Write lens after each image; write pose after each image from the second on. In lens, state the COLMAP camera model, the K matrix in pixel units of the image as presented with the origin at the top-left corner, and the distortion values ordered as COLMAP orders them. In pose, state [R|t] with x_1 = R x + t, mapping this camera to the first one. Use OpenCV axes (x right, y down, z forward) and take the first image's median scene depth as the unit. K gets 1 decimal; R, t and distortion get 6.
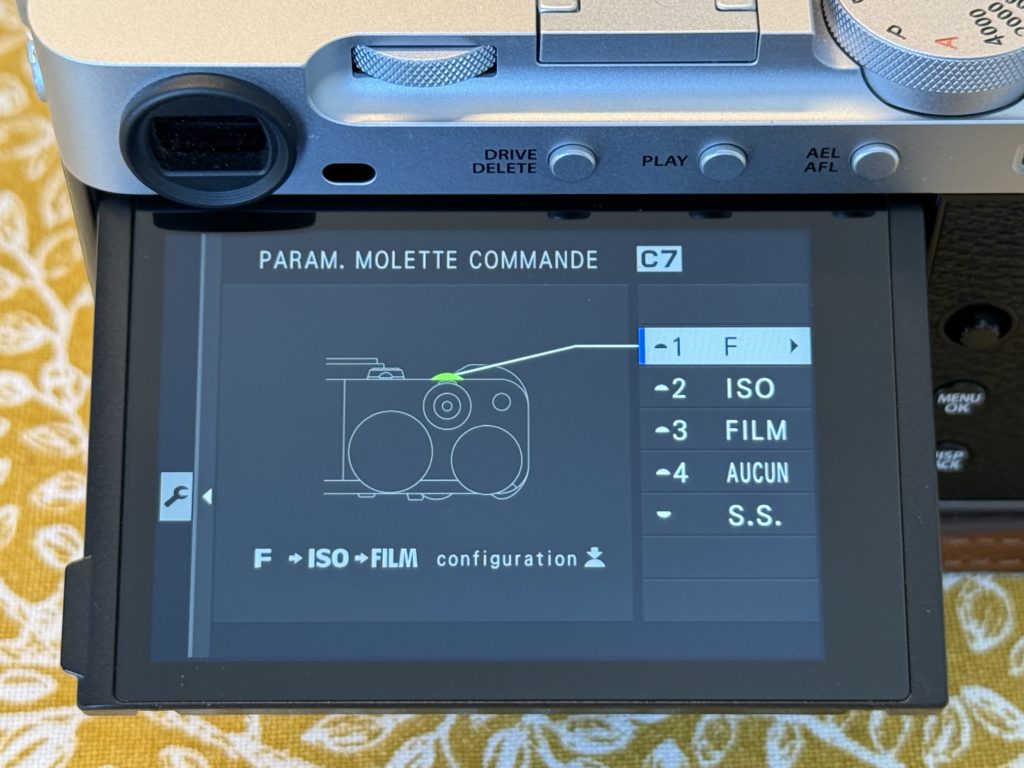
lens RADIAL K [[2388.7, 0, 549.6], [0, 2388.7, 385.0], [0, 0, 1]] dist [0.183301, -0.428388]
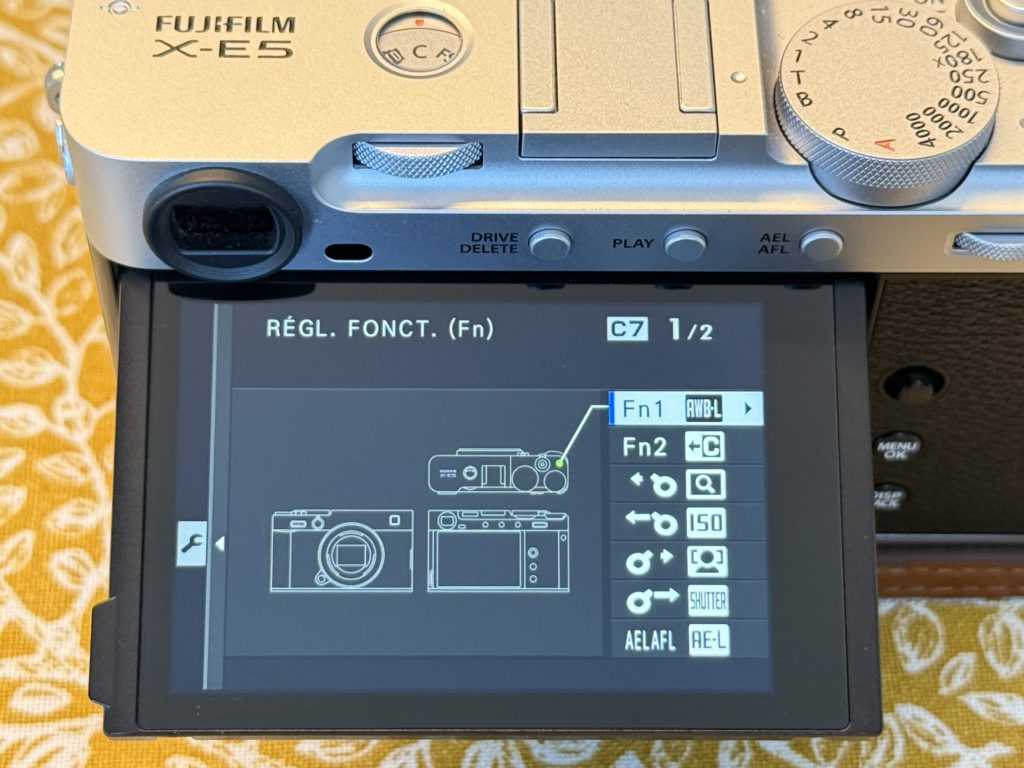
lens RADIAL K [[2388.7, 0, 549.6], [0, 2388.7, 385.0], [0, 0, 1]] dist [0.183301, -0.428388]
pose [[0.999800, 0.008559, 0.018093, -0.008524], [-0.008956, 0.999717, 0.022018, -0.044241], [-0.017900, -0.022176, 0.999594, -0.095130]]
